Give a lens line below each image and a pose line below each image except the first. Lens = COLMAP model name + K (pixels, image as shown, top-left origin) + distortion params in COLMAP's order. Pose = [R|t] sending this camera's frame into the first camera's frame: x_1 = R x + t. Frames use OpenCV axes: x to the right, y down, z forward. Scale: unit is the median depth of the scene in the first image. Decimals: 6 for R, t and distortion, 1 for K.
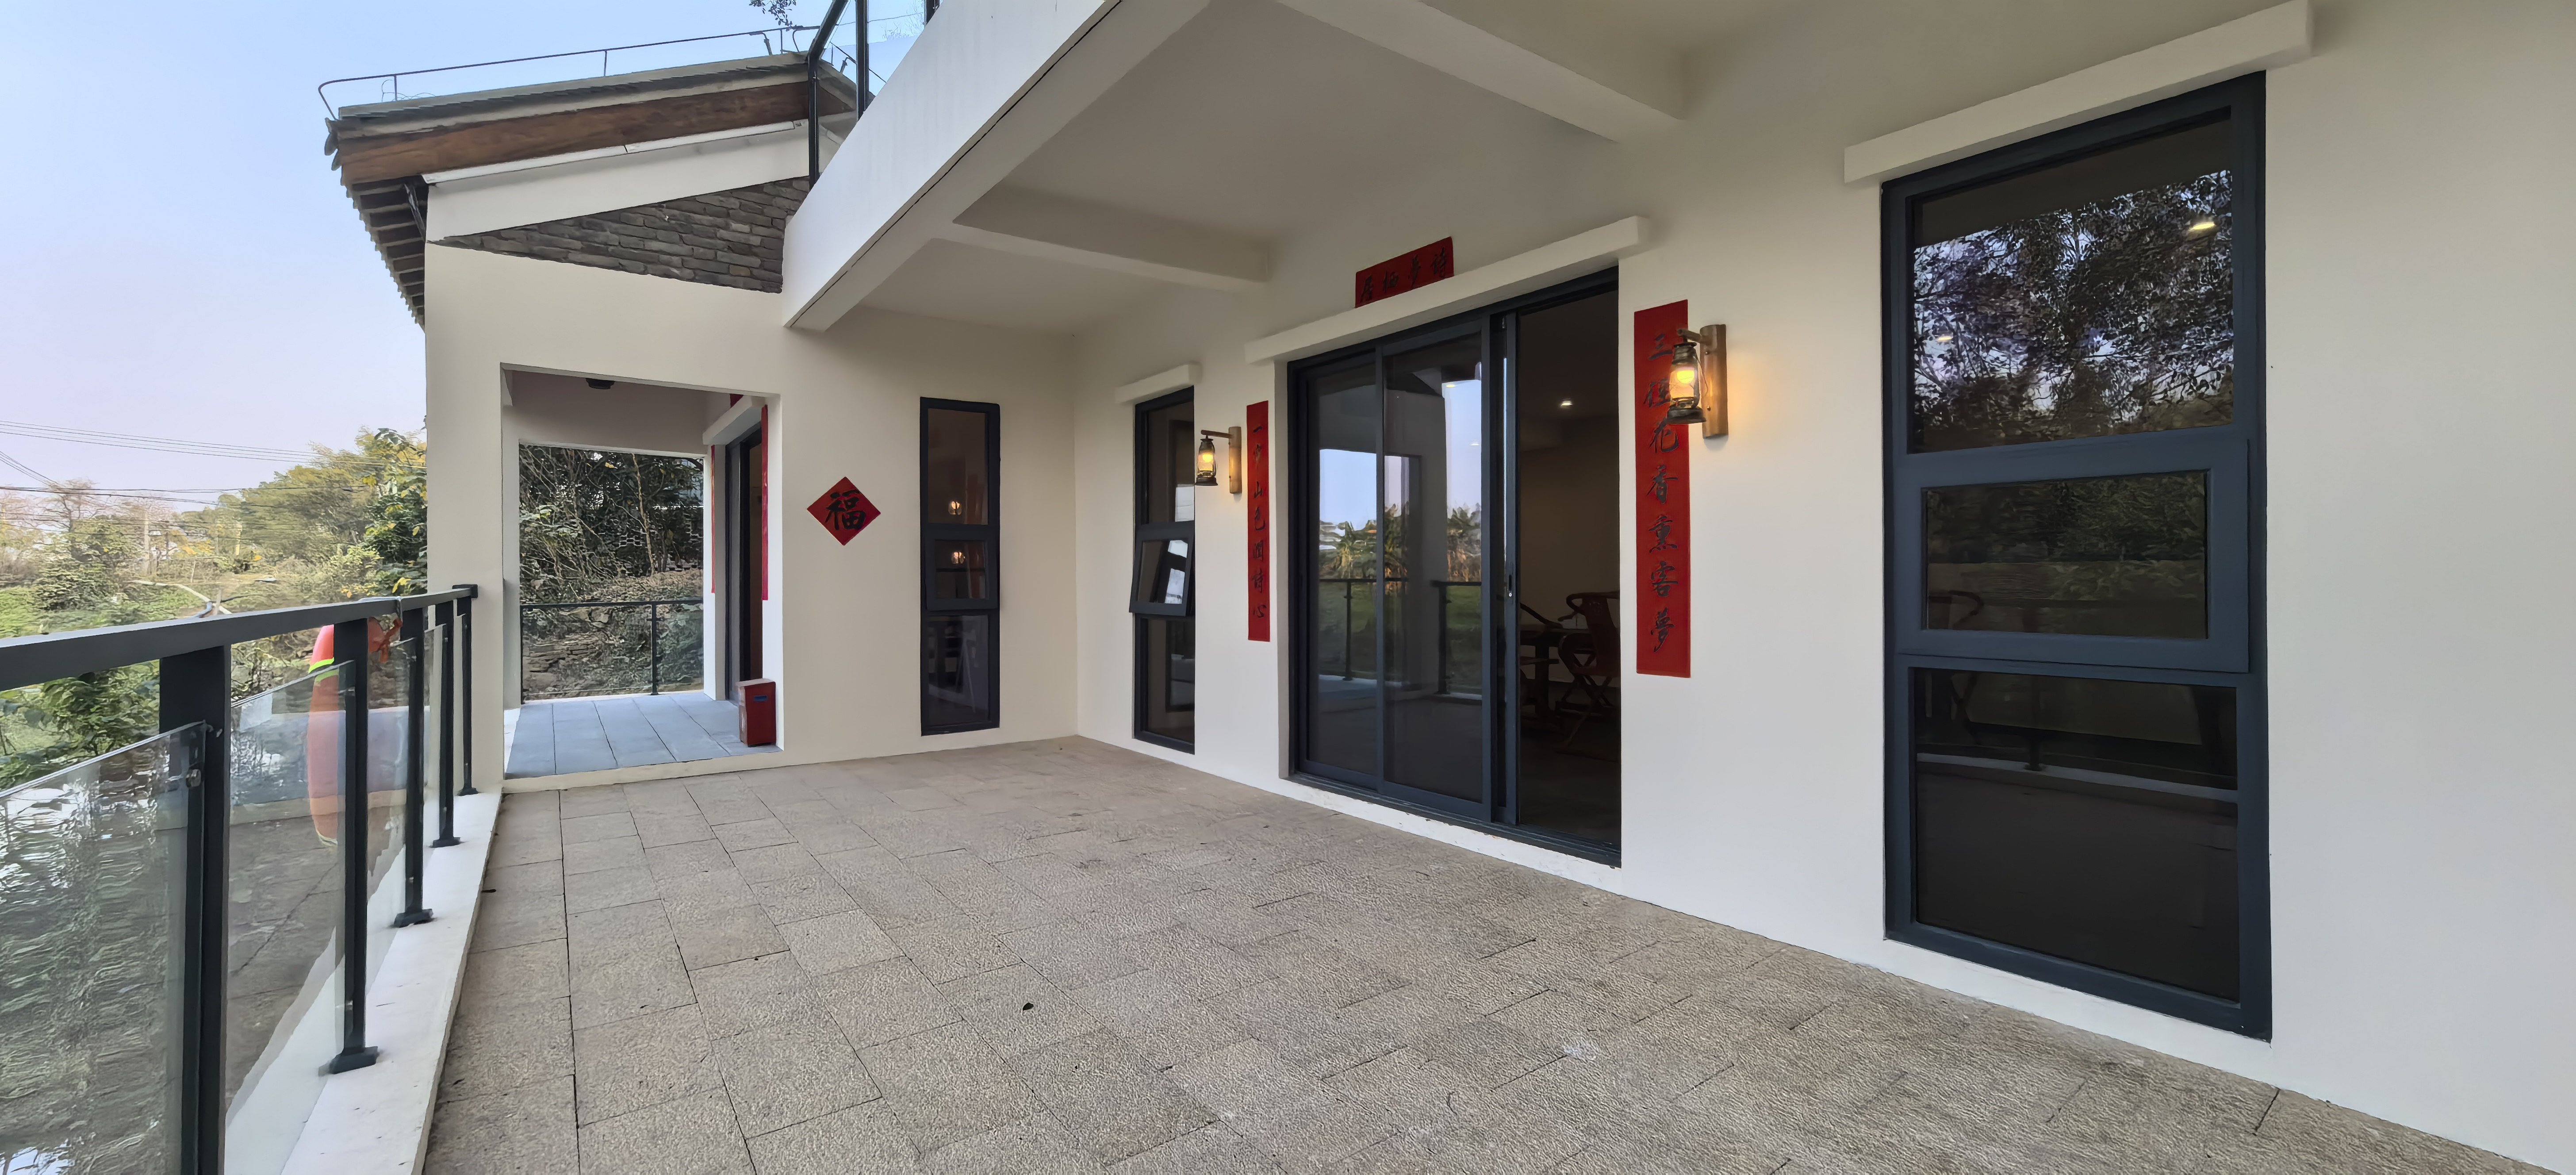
lens RADIAL K [[1016.4, 0, 1288.0], [0, 1016.4, 587.5], [0, 0, 1]] dist [-0.010739, 0.000010]
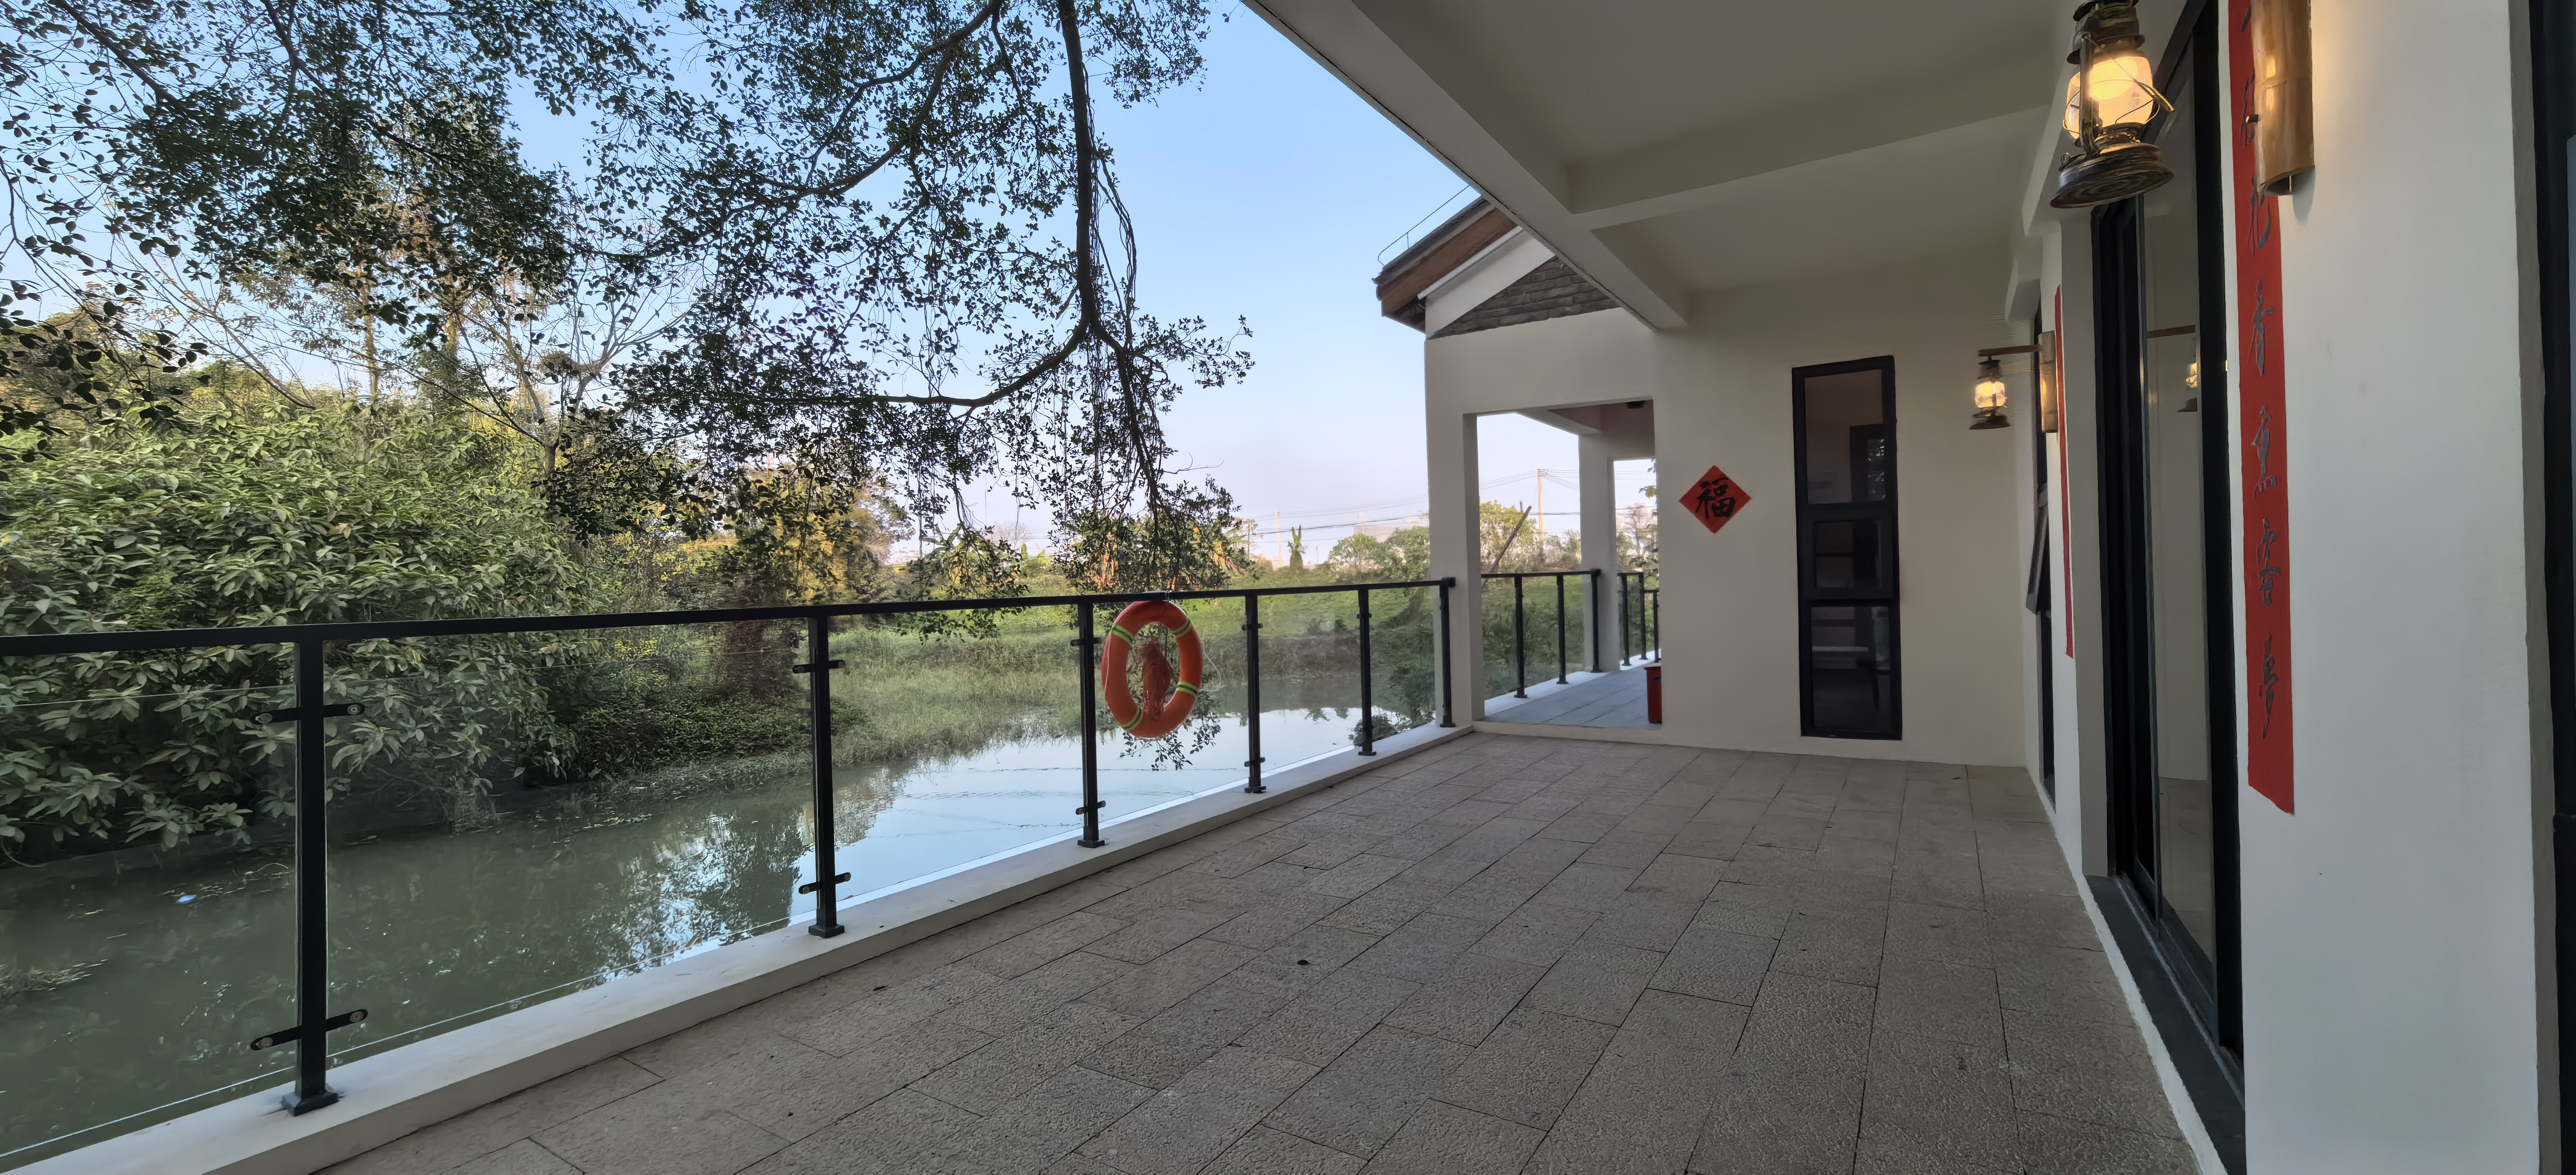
lens RADIAL K [[977.7, 0, 1288.0], [0, 977.7, 587.5], [0, 0, 1]] dist [-0.000223, 0.000015]
pose [[0.351184, 0.001004, -0.936306, 0.319742], [0.015253, 0.999861, 0.006794, -0.001605], [0.936182, -0.016667, 0.351119, 0.267893]]
